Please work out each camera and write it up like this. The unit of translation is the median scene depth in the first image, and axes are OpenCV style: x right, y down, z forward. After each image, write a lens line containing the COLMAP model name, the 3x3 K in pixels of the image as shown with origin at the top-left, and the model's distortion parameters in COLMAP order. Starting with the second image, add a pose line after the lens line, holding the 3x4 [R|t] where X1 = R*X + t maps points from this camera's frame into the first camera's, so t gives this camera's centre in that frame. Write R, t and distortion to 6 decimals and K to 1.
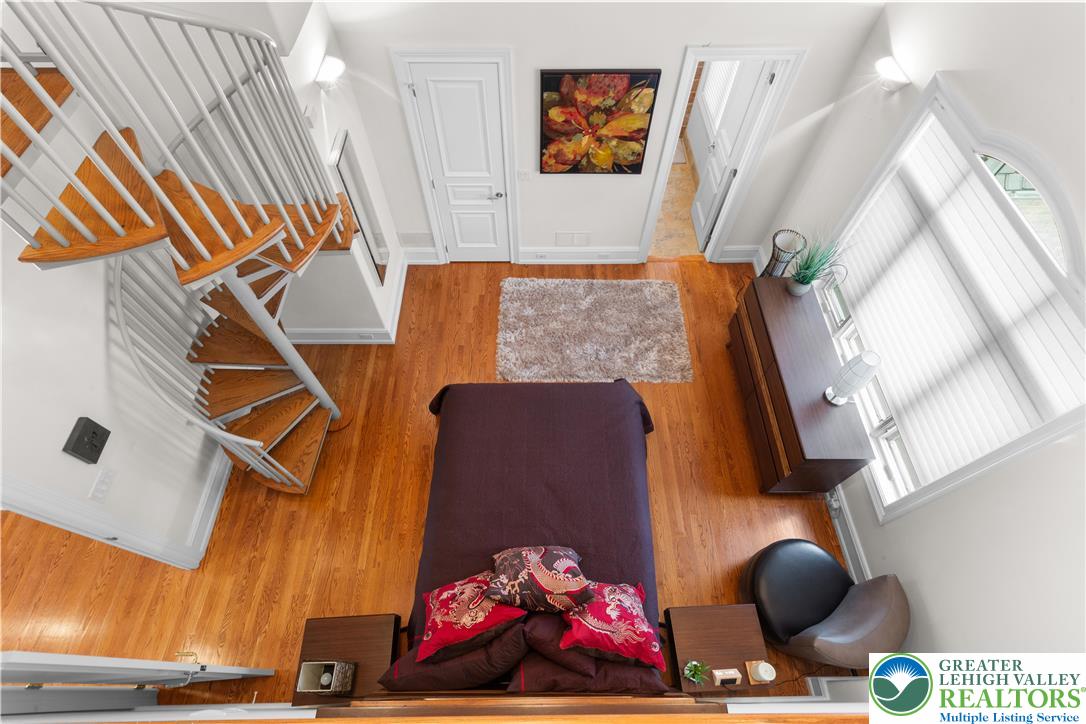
lens RADIAL K [[531.5, 0, 539.3], [0, 531.5, 358.5], [0, 0, 1]] dist [0.002381, 0.000629]
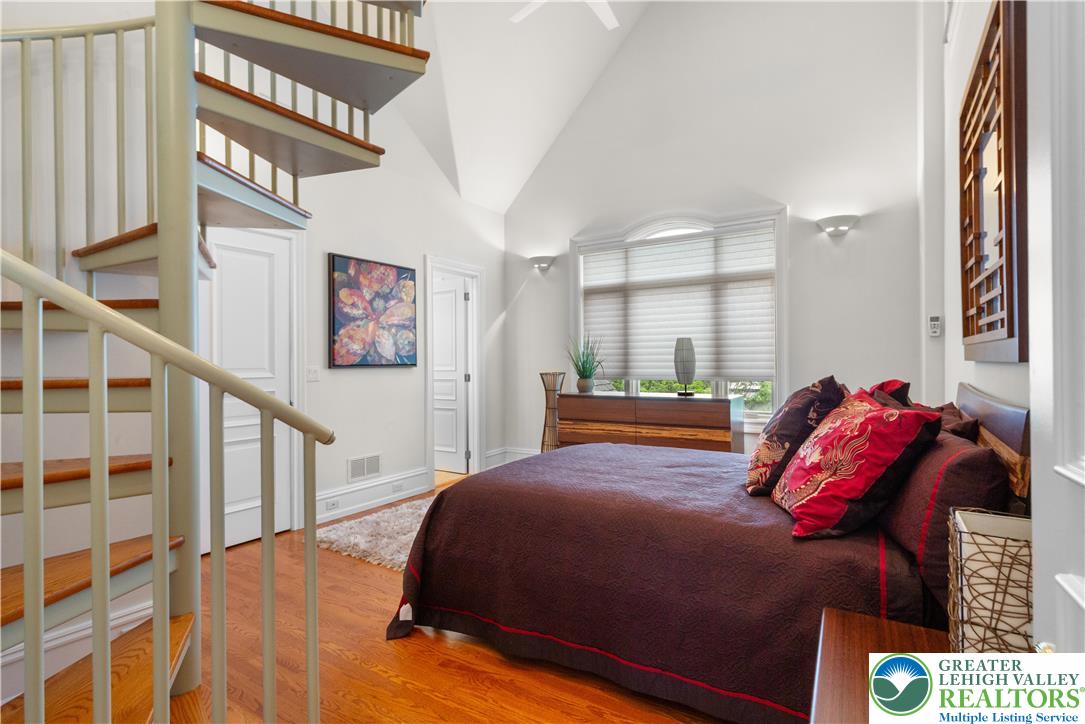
lens RADIAL K [[531.1, 0, 538.8], [0, 531.1, 358.5], [0, 0, 1]] dist [0.002381, 0.000629]
pose [[0.551048, -0.001481, 0.834472, -0.596295], [0.705141, 0.535573, -0.464692, 0.324318], [-0.446232, 0.844488, 0.296170, 0.626974]]
